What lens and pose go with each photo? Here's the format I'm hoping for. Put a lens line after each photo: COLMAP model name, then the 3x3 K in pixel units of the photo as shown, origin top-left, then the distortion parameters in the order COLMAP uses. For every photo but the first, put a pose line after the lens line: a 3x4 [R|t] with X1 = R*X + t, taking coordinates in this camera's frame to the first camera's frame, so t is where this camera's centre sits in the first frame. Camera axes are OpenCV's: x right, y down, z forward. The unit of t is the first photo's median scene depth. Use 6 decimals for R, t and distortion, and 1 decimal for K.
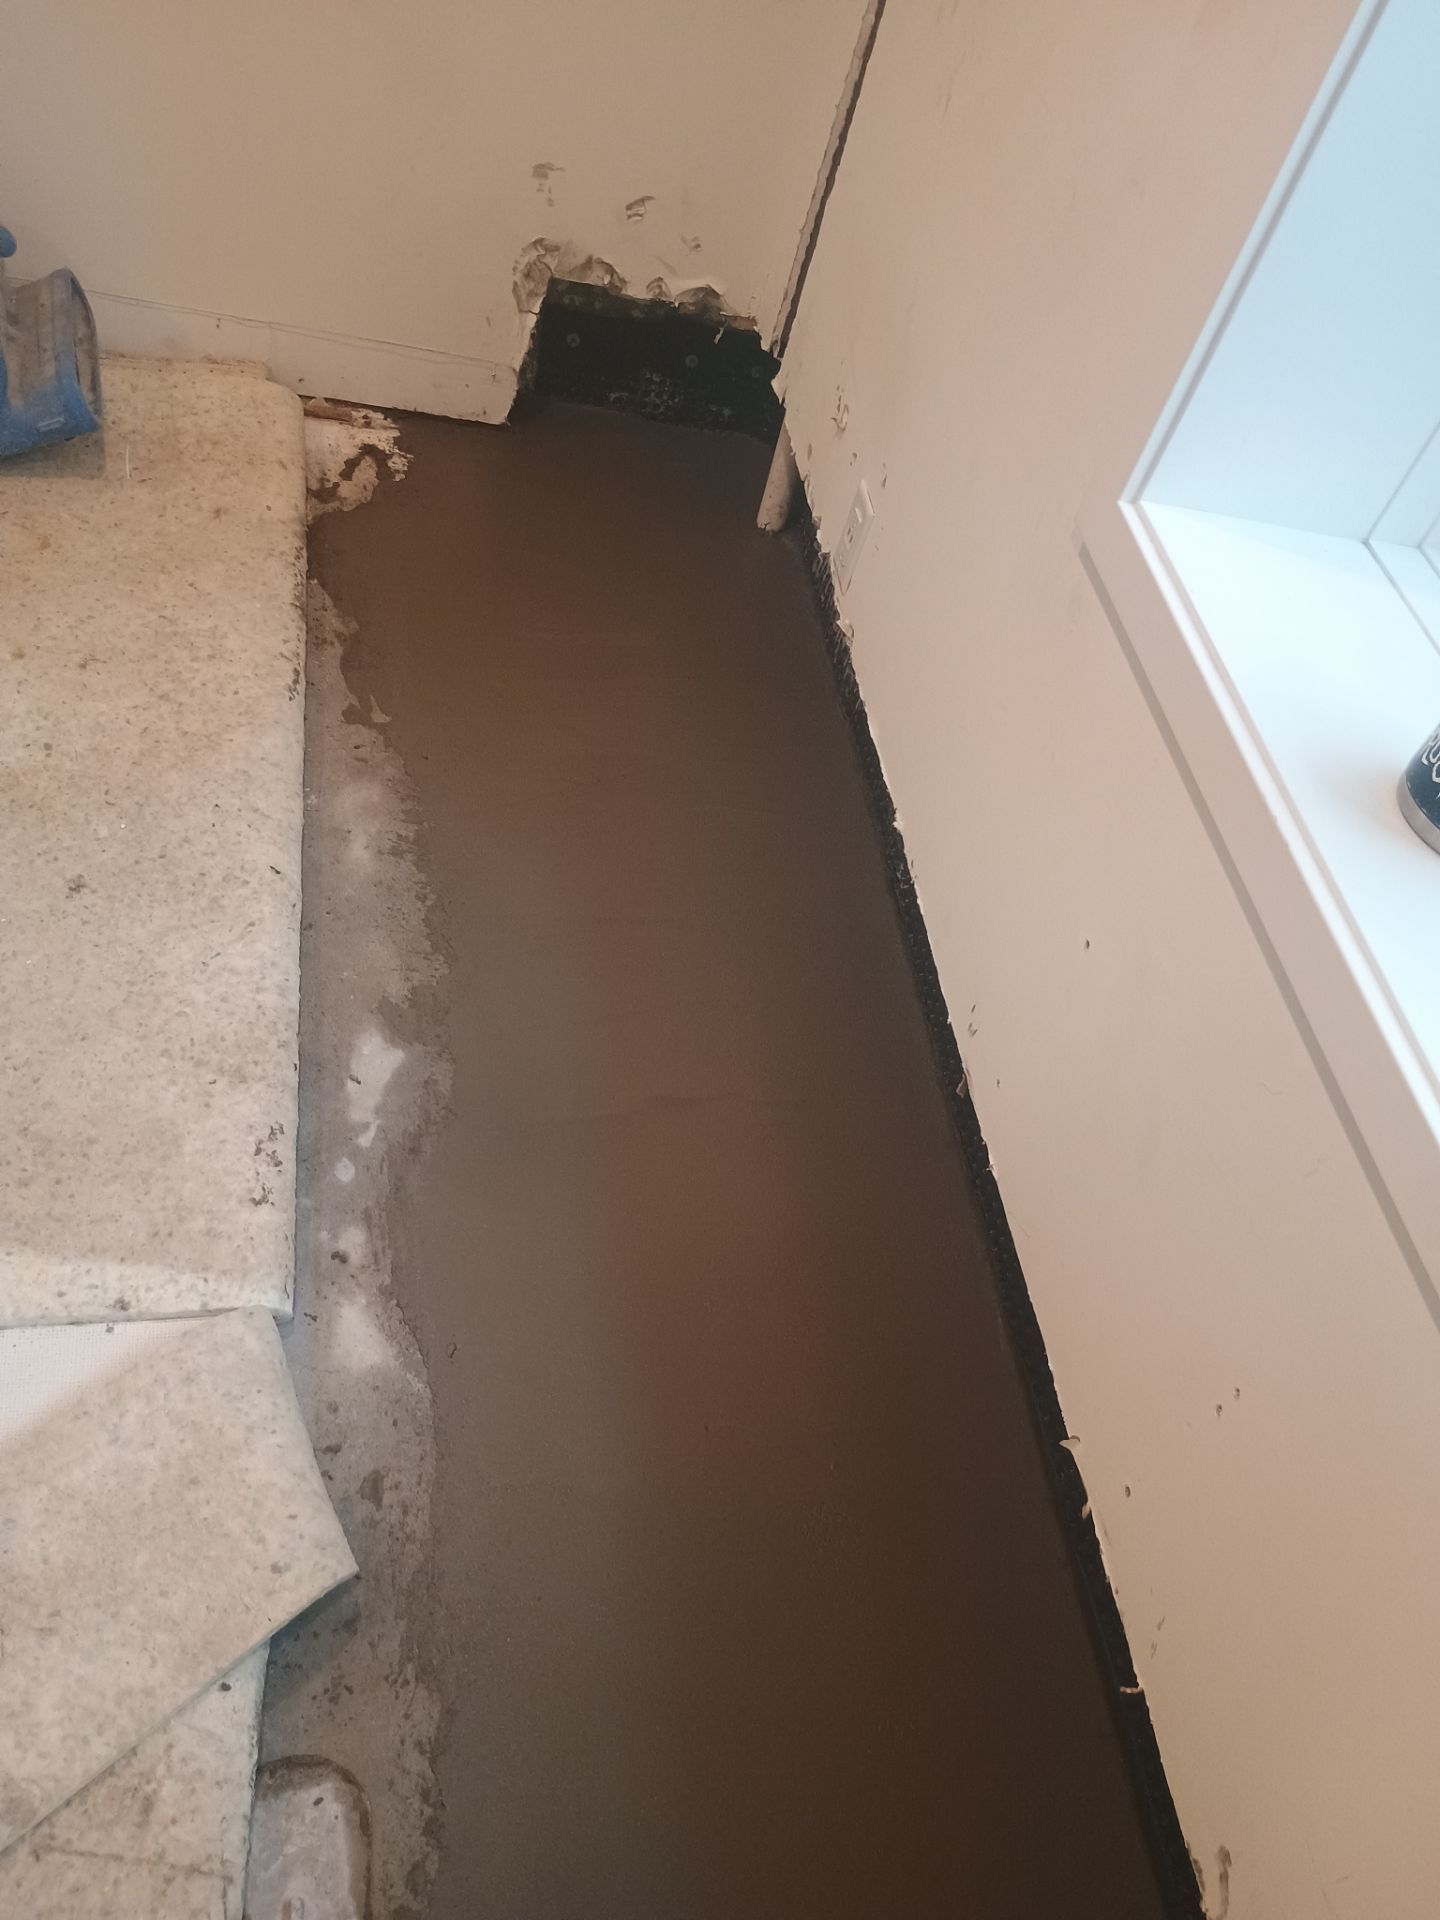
lens RADIAL K [[1662.9, 0, 728.2], [0, 1662.9, 964.6], [0, 0, 1]] dist [0.062877, -0.081553]
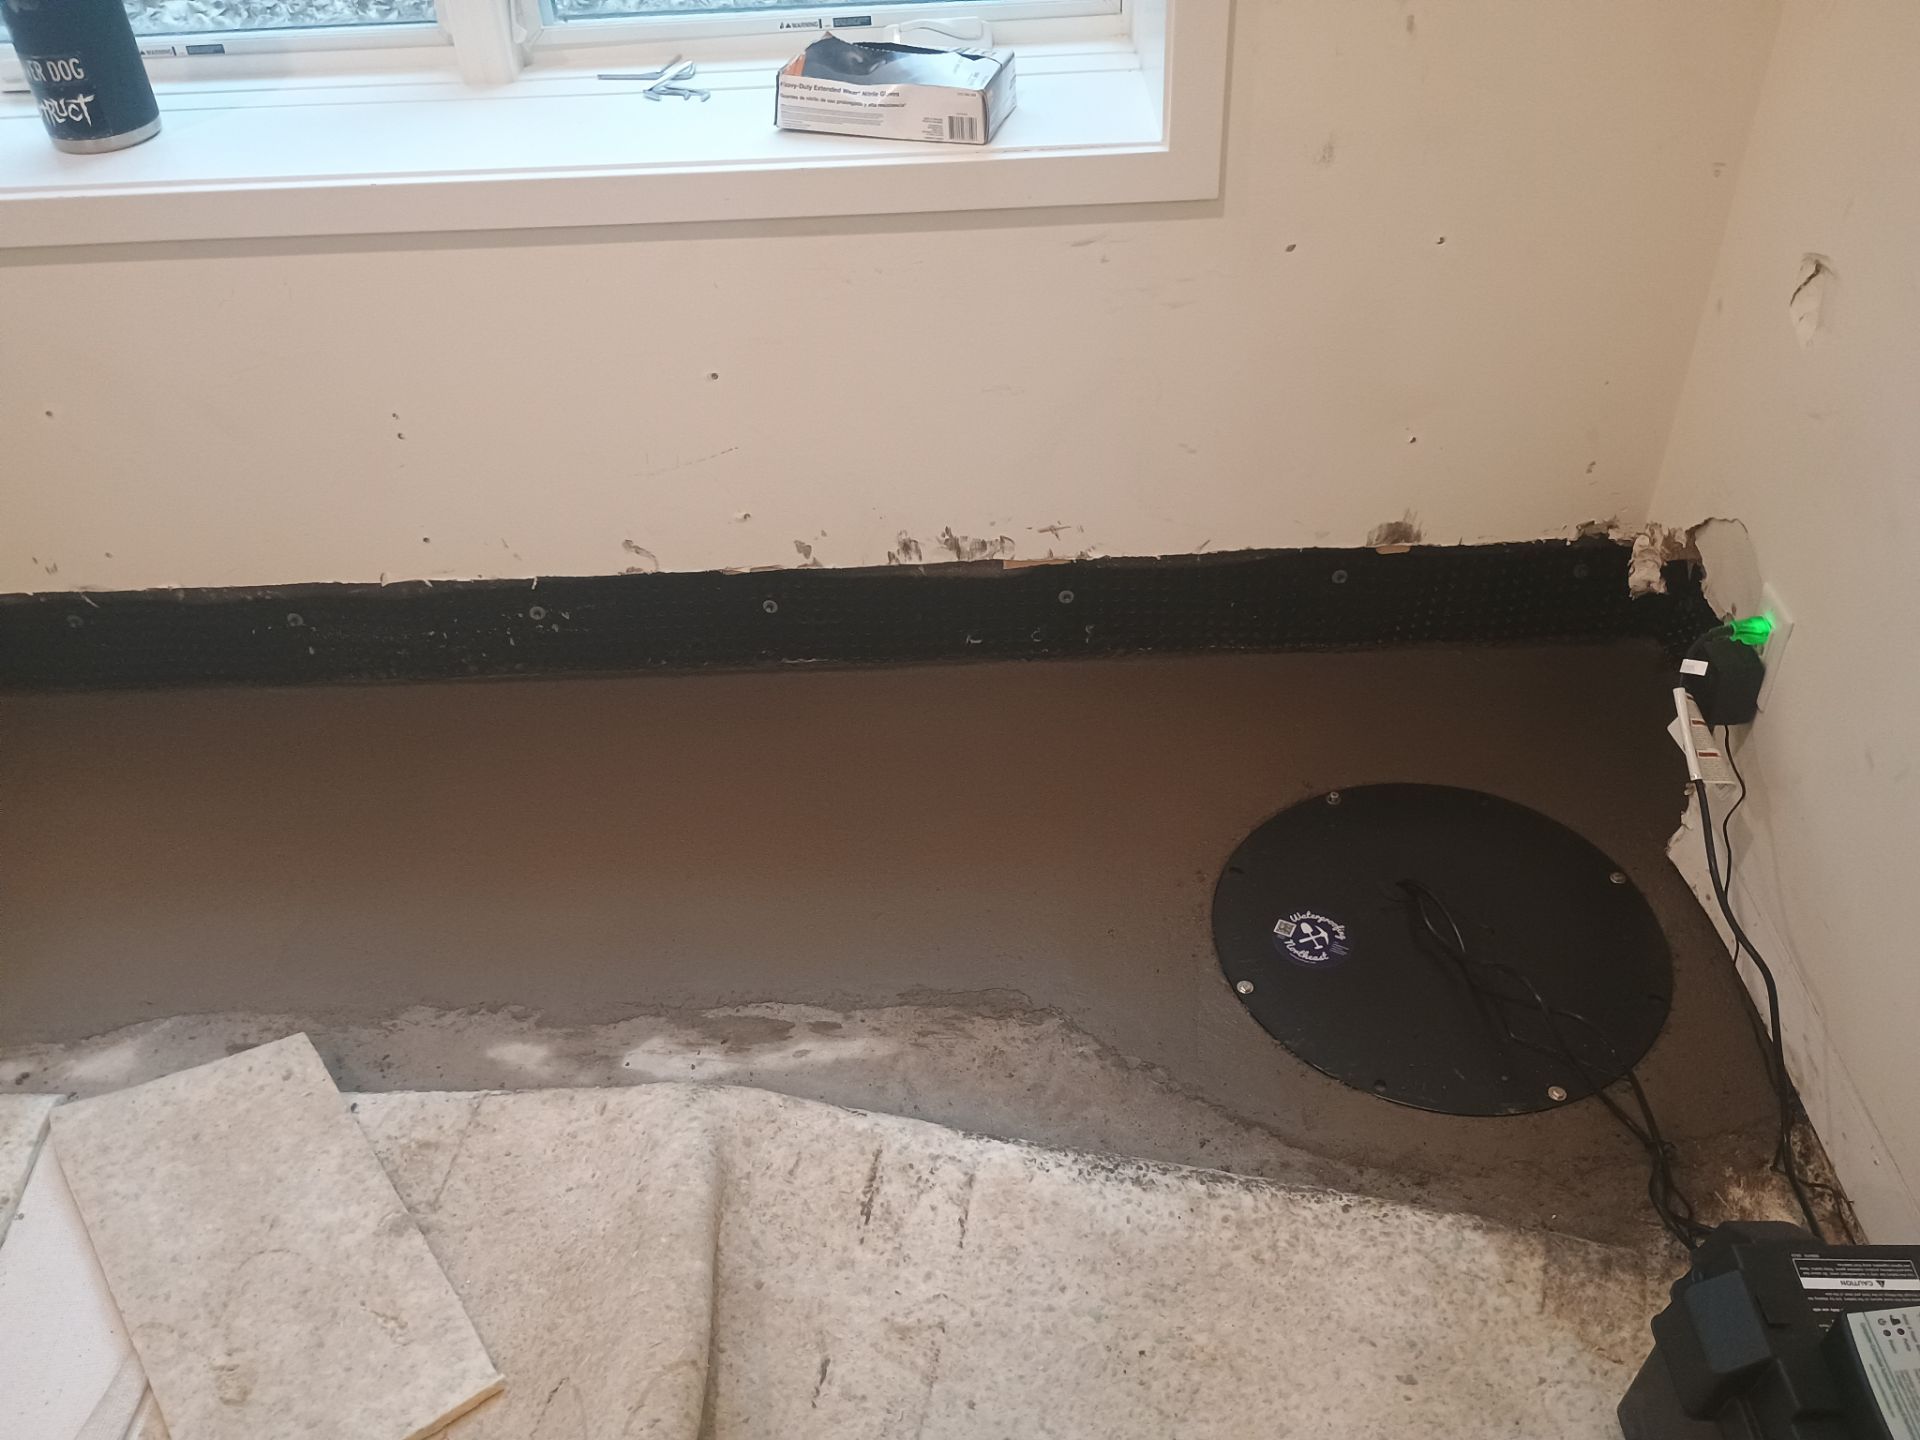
lens RADIAL K [[1662.9, 0, 957.7], [0, 1662.9, 738.5], [0, 0, 1]] dist [0.062877, -0.081553]
pose [[0.117880, -0.816287, 0.565491, -0.505198], [0.776267, 0.430883, 0.460162, 0.033391], [-0.619285, 0.384728, 0.684449, -0.231125]]
